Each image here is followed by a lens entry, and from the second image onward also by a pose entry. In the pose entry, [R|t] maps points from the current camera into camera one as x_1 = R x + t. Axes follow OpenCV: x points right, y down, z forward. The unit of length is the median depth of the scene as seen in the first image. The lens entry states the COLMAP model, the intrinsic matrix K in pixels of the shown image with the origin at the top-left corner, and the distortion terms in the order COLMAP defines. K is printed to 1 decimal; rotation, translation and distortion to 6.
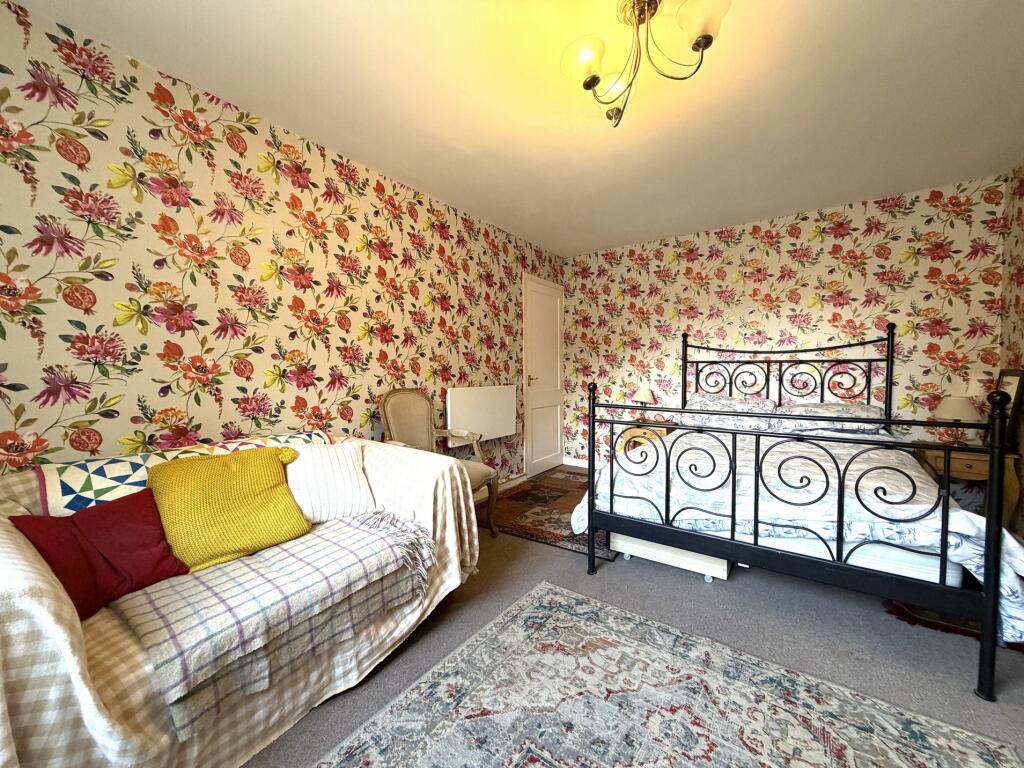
lens RADIAL K [[406.9, 0, 508.9], [0, 406.9, 383.0], [0, 0, 1]] dist [-0.001383, 0.001214]
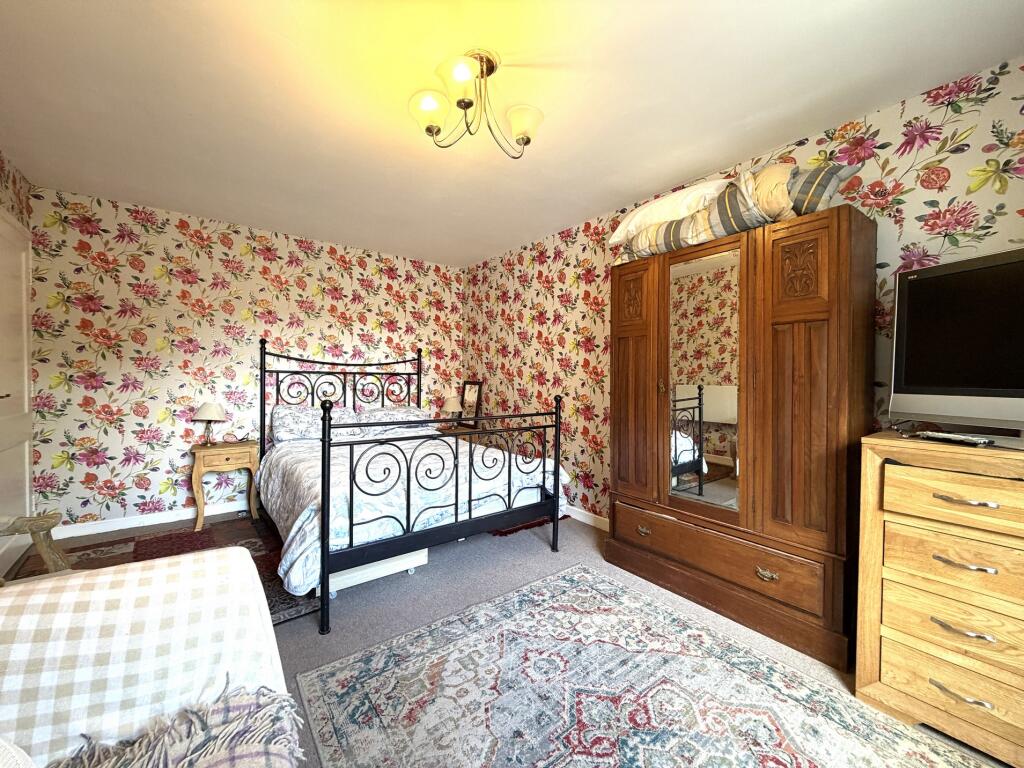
lens RADIAL K [[406.9, 0, 509.9], [0, 406.9, 382.8], [0, 0, 1]] dist [-0.001383, 0.001214]
pose [[0.281266, -0.003094, 0.959625, -0.338992], [0.023373, 0.999720, -0.003627, -0.013628], [-0.959345, 0.023449, 0.281260, 0.290044]]
